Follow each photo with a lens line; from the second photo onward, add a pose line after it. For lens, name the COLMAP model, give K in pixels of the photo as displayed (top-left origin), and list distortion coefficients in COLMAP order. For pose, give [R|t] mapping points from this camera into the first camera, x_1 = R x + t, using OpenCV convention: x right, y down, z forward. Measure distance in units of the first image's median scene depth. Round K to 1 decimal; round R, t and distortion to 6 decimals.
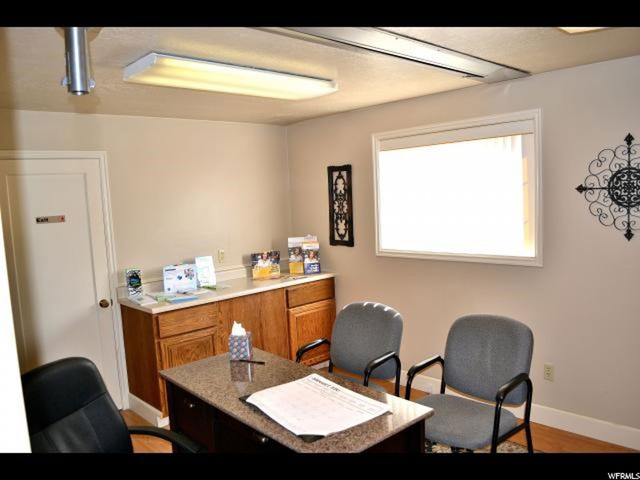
lens RADIAL K [[504.8, 0, 320.0], [0, 504.8, 240.0], [0, 0, 1]] dist [-0.005636, -0.003105]
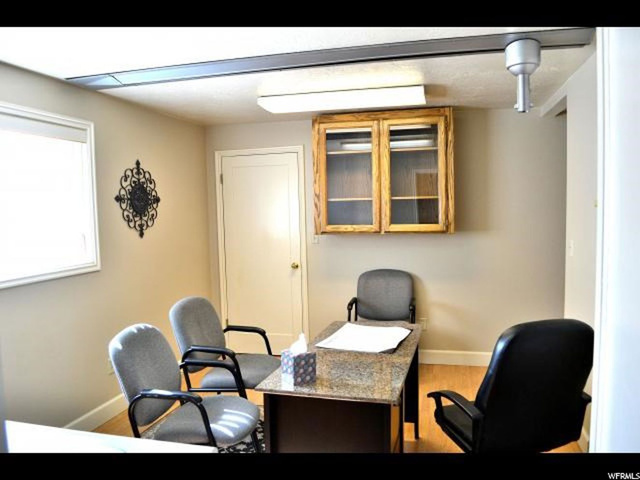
lens RADIAL K [[504.8, 0, 320.0], [0, 504.8, 240.0], [0, 0, 1]] dist [-0.005636, -0.003105]
pose [[-0.519772, 0.005629, 0.854287, -0.784684], [0.124787, 0.989753, 0.069402, -0.027808], [-0.845142, 0.142677, -0.515148, 1.263183]]
